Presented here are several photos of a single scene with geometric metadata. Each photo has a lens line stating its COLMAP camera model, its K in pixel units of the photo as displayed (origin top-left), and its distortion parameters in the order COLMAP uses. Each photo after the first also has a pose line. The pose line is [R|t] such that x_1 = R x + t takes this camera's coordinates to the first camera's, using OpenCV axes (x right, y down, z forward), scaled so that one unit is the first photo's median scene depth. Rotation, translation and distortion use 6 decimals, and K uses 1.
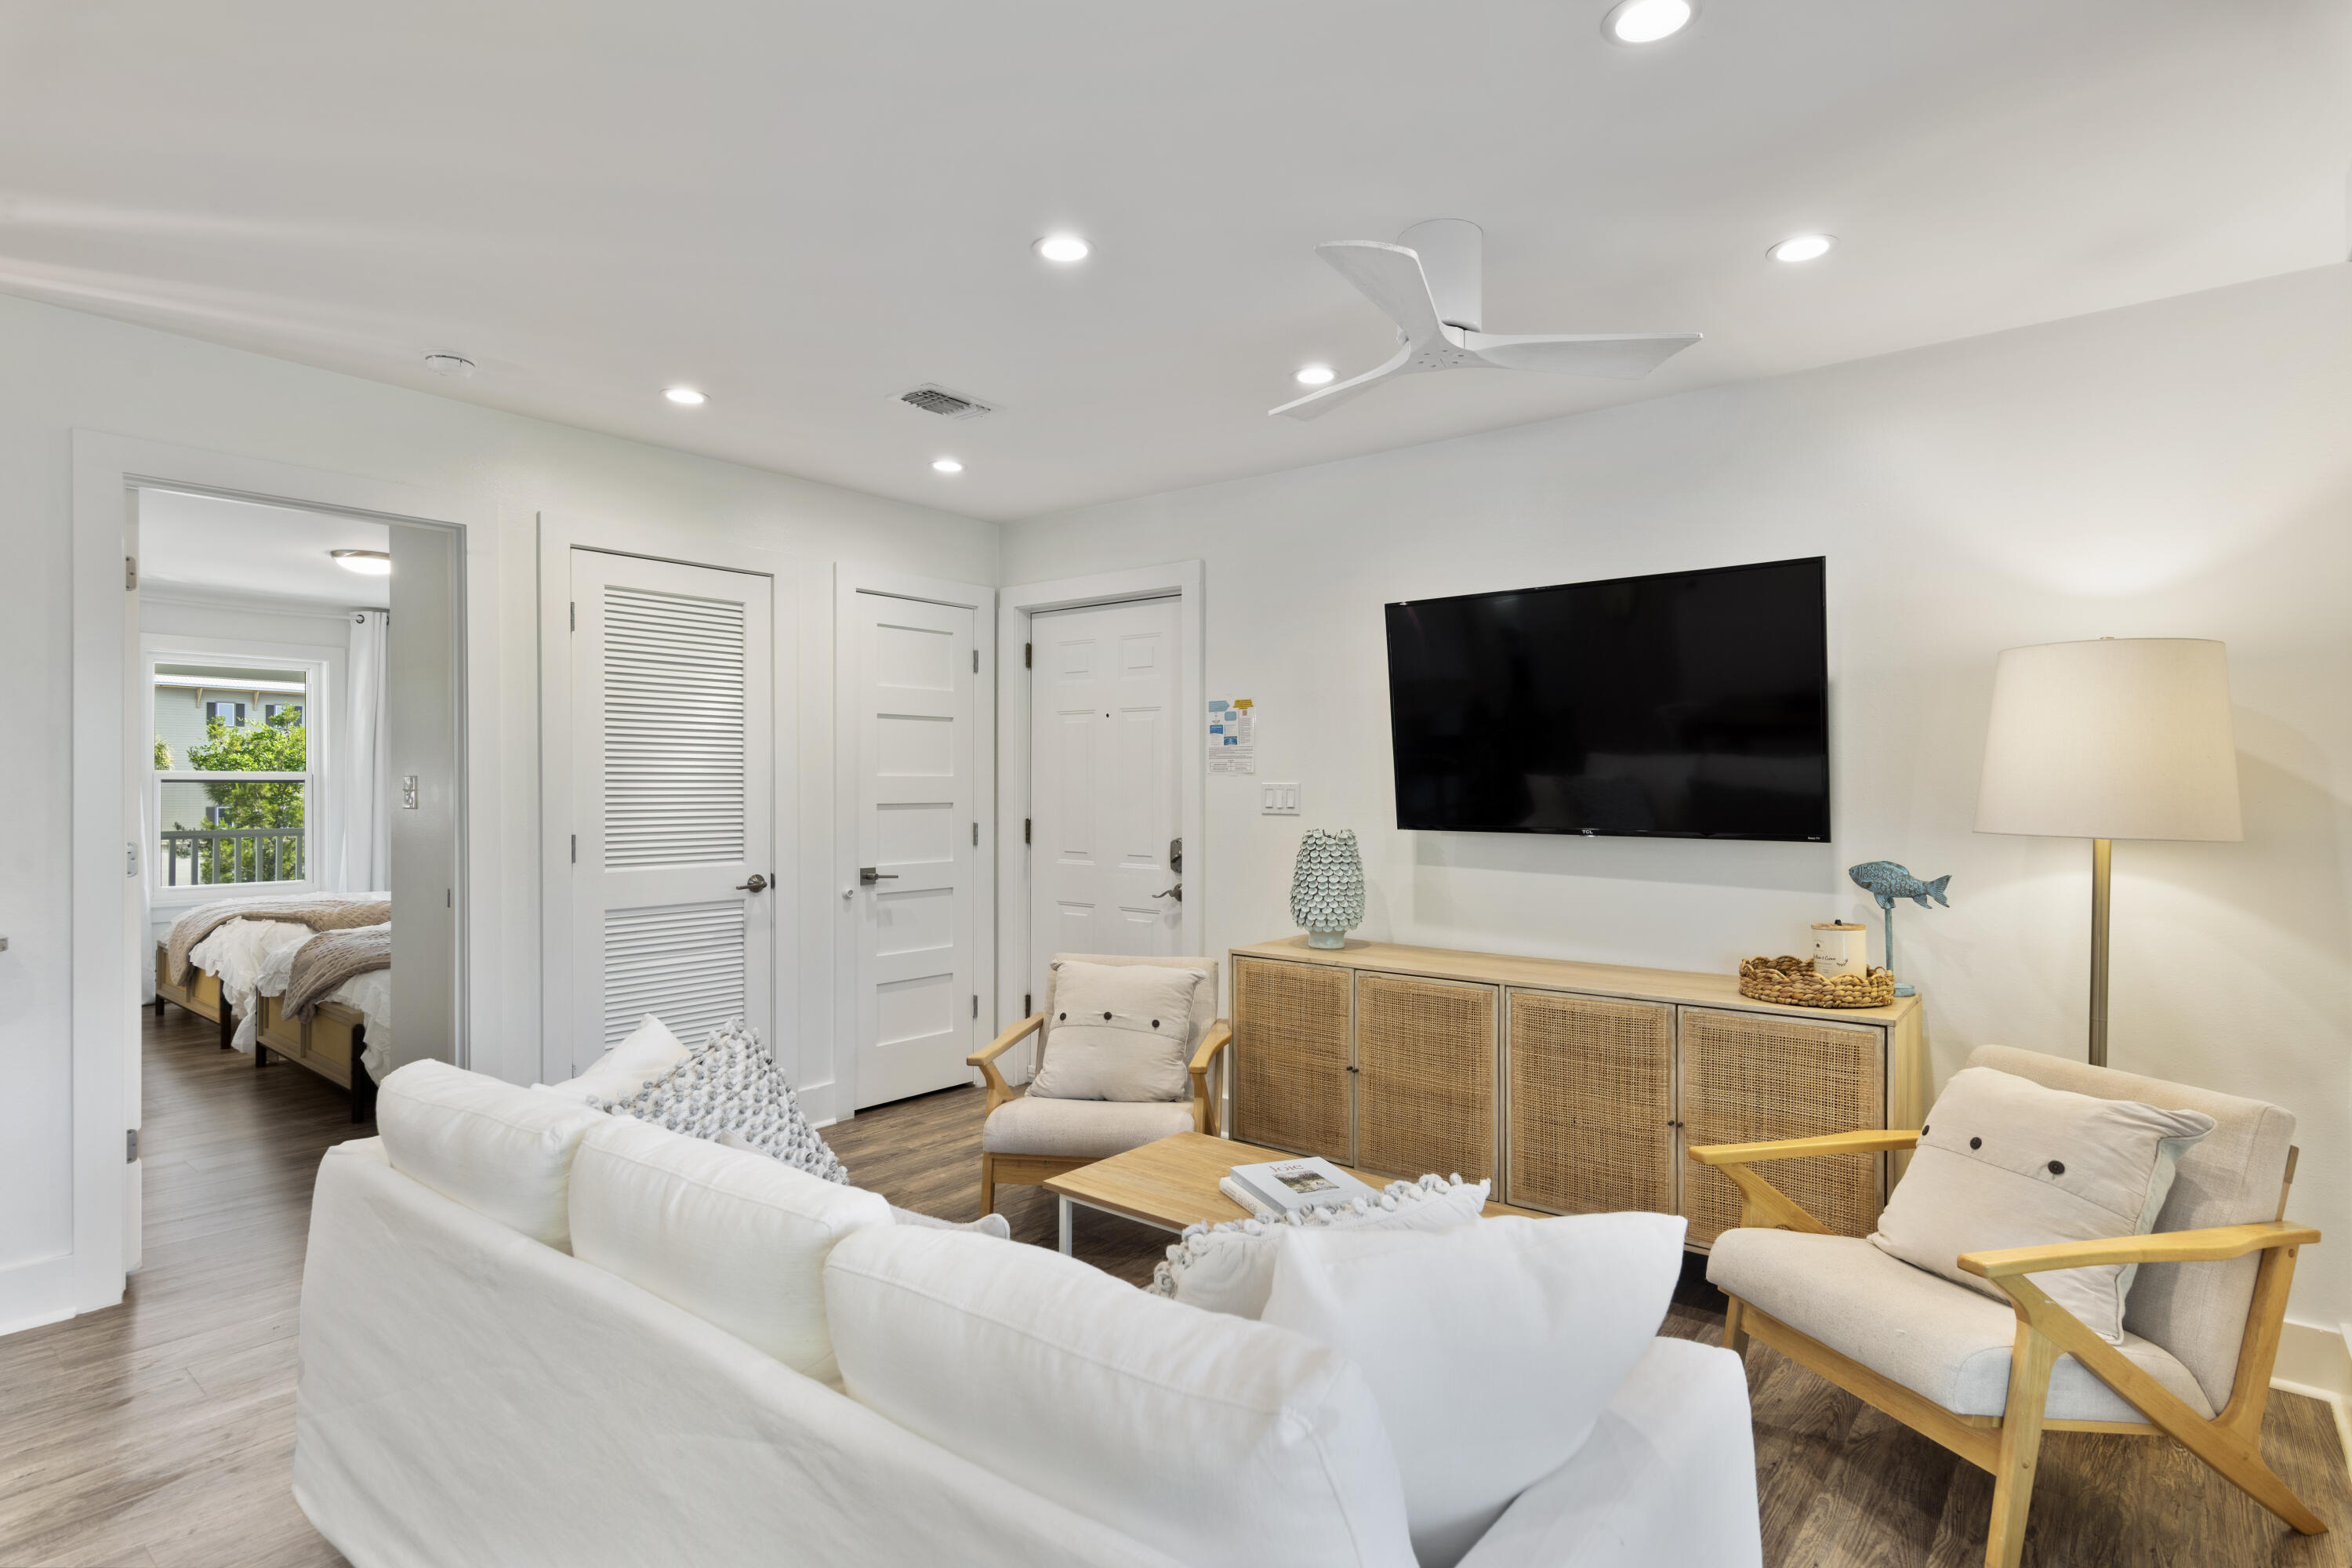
lens RADIAL K [[1157.8, 0, 1192.4], [0, 1157.8, 793.7], [0, 0, 1]] dist [-0.000329, 0.000498]
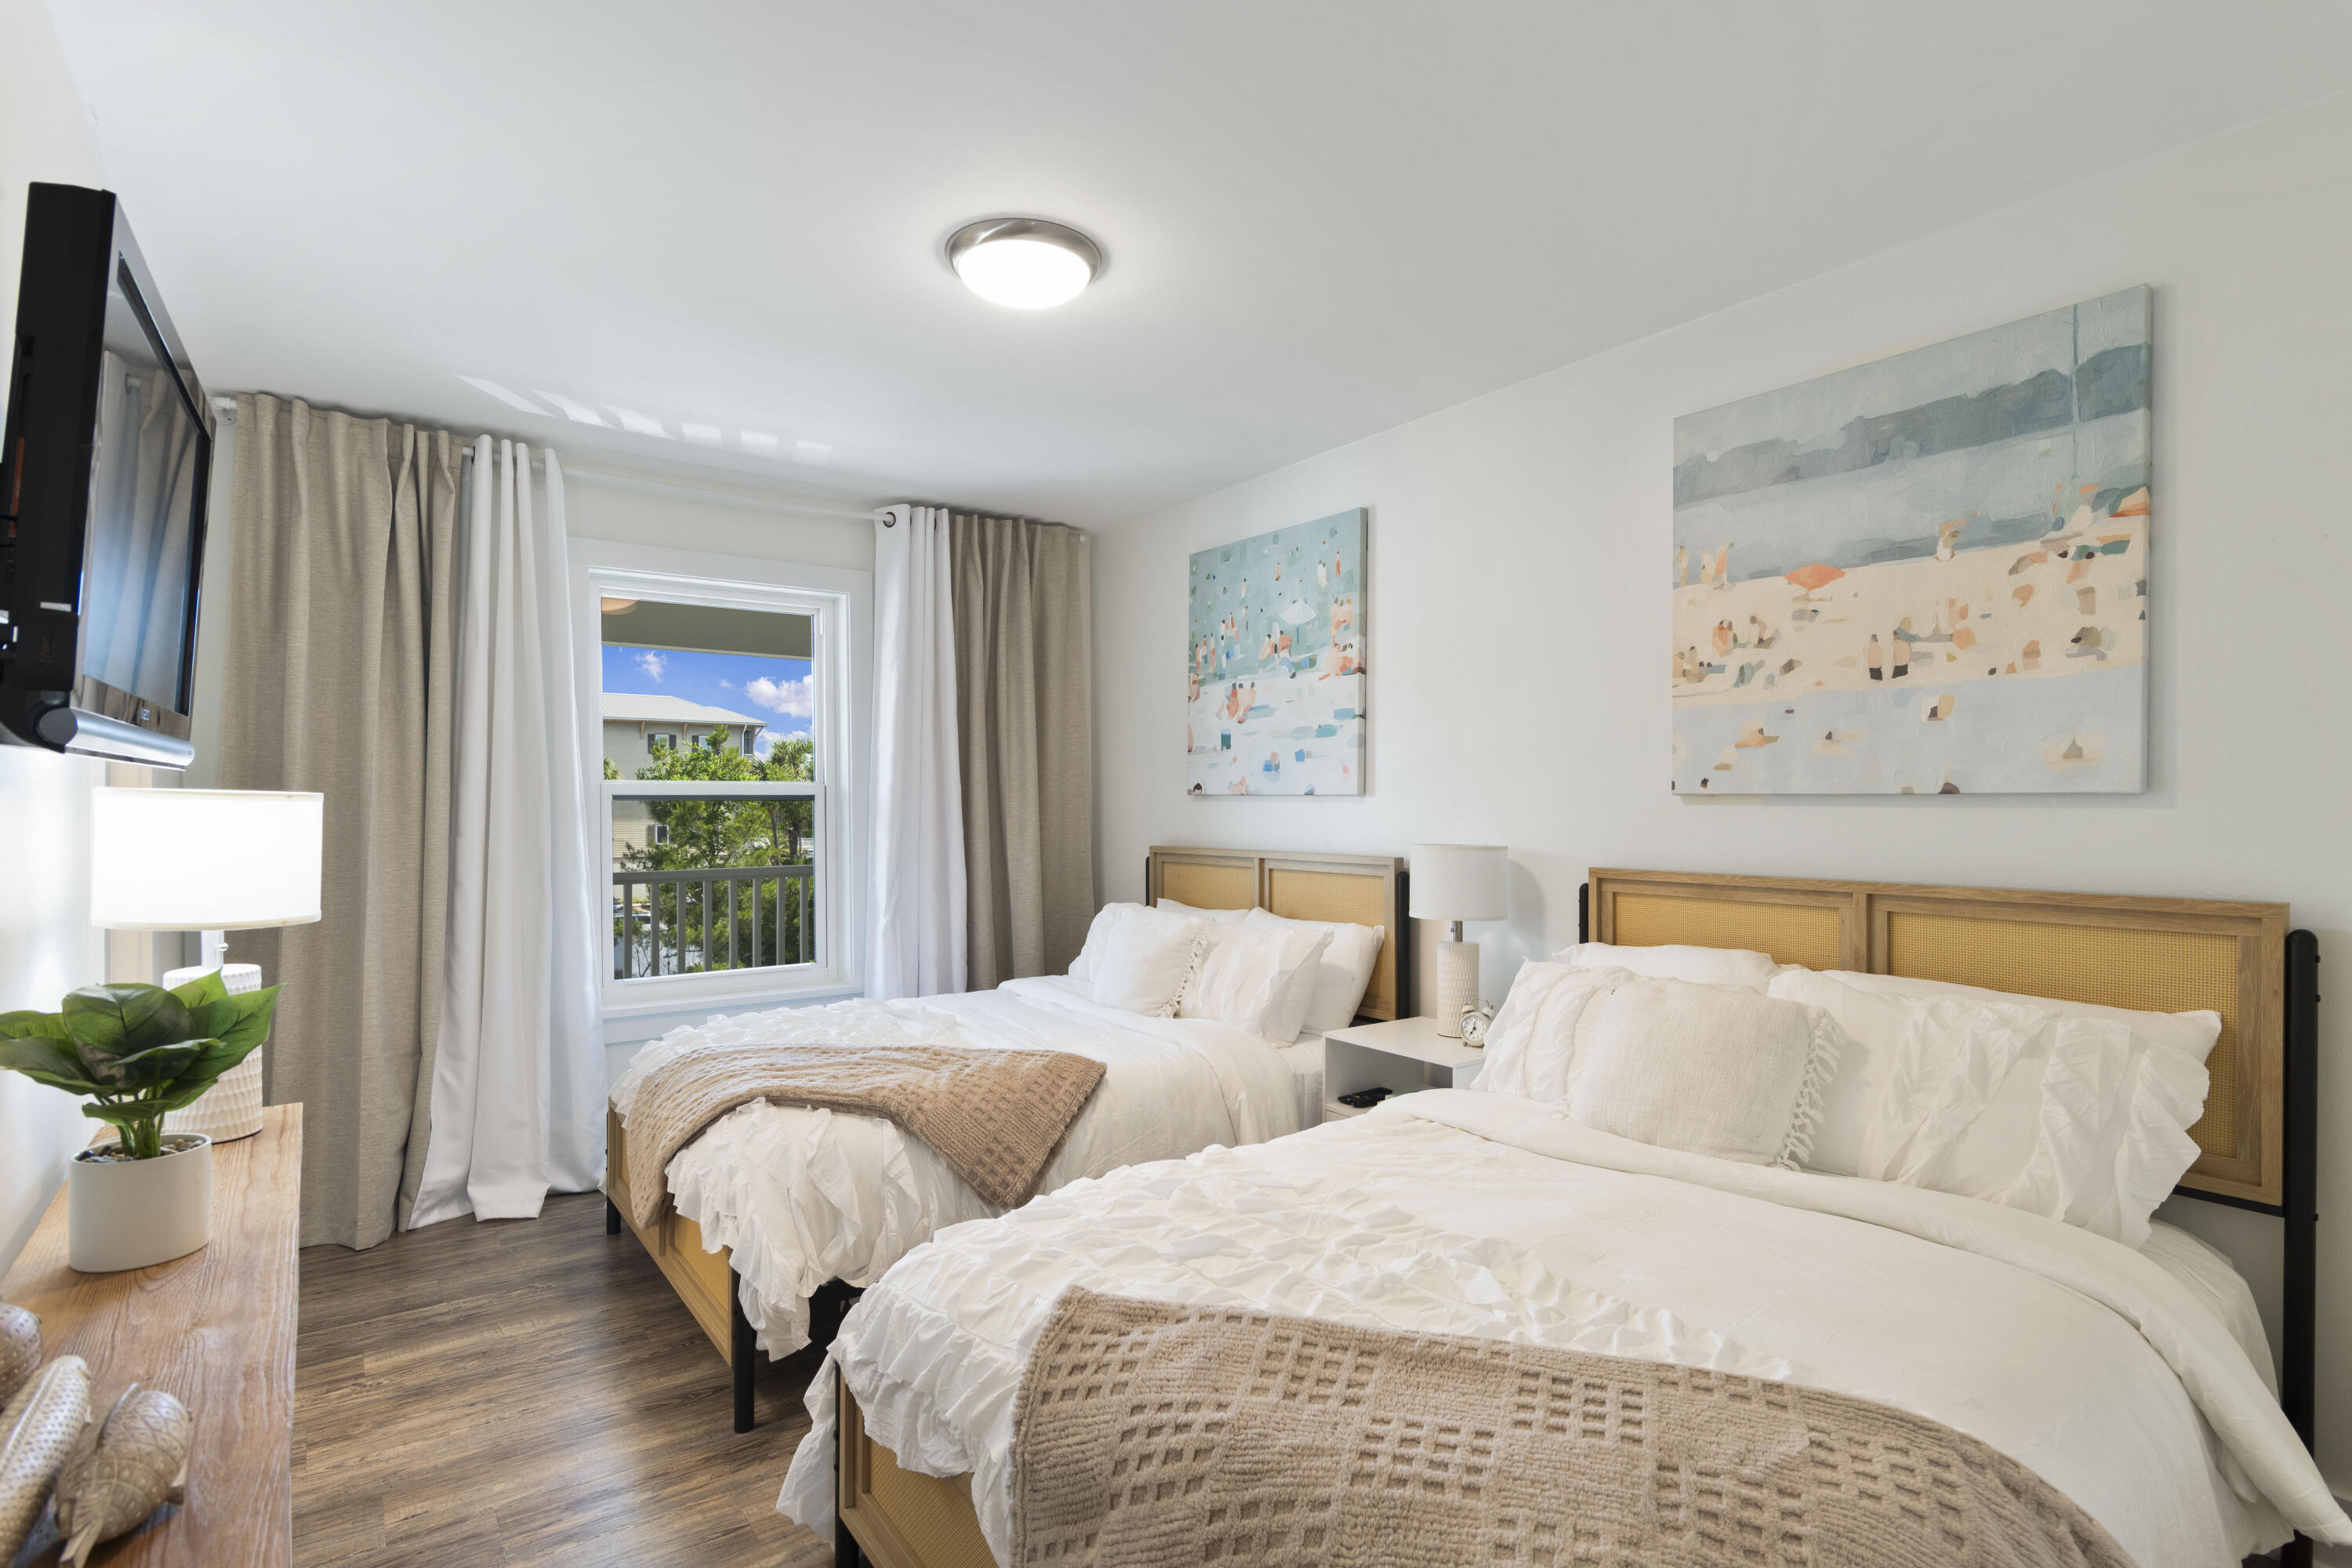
lens RADIAL K [[1157.8, 0, 1171.8], [0, 1157.8, 799.2], [0, 0, 1]] dist [-0.000329, 0.000498]
pose [[0.961245, -0.010298, -0.275504, -0.545682], [0.008210, 0.999928, -0.008734, -0.002866], [0.275574, 0.006134, 0.961260, 0.613138]]
